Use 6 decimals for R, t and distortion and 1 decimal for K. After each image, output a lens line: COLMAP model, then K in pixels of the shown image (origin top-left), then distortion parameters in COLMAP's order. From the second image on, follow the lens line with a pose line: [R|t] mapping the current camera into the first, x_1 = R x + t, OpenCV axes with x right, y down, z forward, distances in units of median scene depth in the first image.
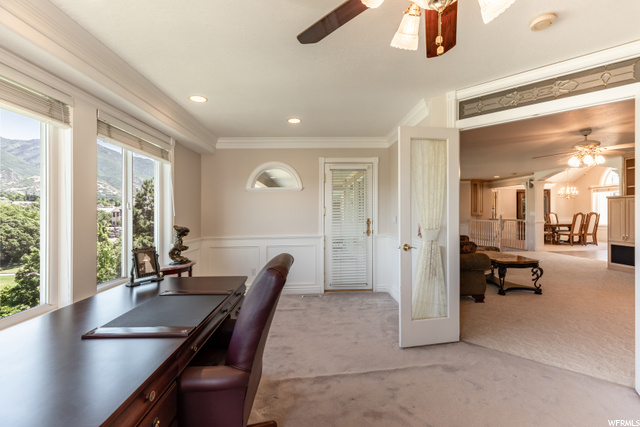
lens RADIAL K [[289.1, 0, 320.8], [0, 289.1, 215.7], [0, 0, 1]] dist [0.010283, 0.000188]
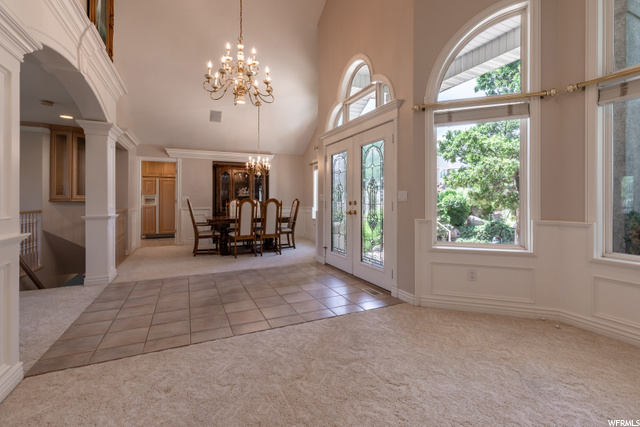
lens RADIAL K [[291.3, 0, 320.7], [0, 291.3, 201.7], [0, 0, 1]] dist [0.009066, 0.000065]
pose [[0.926089, 0.008830, 0.377201, 0.767819], [-0.006022, 0.999945, -0.008624, 0.000946], [-0.377257, 0.005715, 0.926091, 0.403339]]
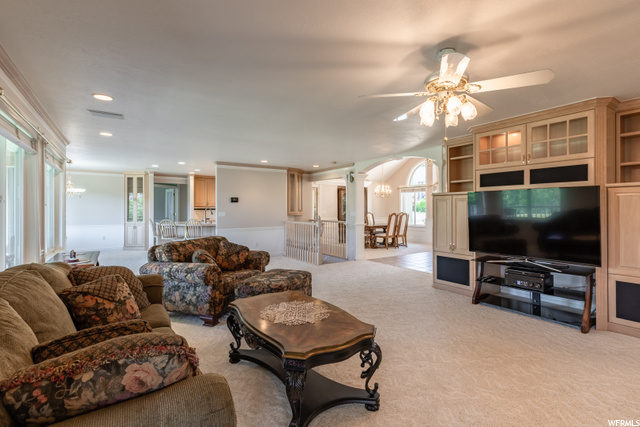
lens RADIAL K [[302.5, 0, 325.4], [0, 302.5, 208.6], [0, 0, 1]] dist [0.005737, -0.000629]
pose [[0.853638, 0.012613, 0.520714, 0.197136], [-0.002818, 0.999804, -0.019598, -0.004655], [-0.520859, 0.015262, 0.853506, 0.283266]]
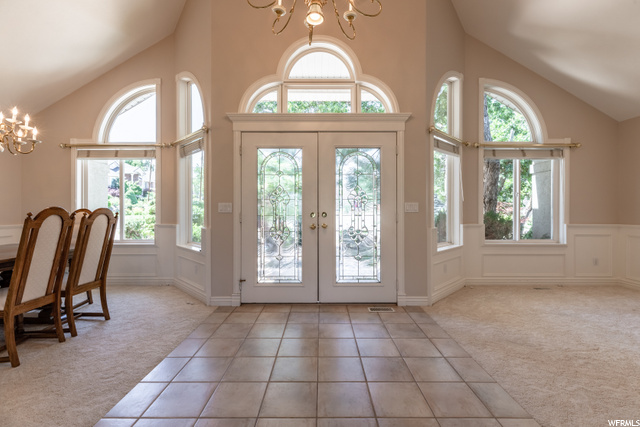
lens RADIAL K [[289.1, 0, 320.8], [0, 289.1, 215.7], [0, 0, 1]] dist [0.010283, 0.000188]
pose [[0.055180, -0.003559, 0.998470, 0.636892], [0.012804, 0.999914, 0.002857, -0.001508], [-0.998394, 0.012627, 0.055221, 0.738087]]
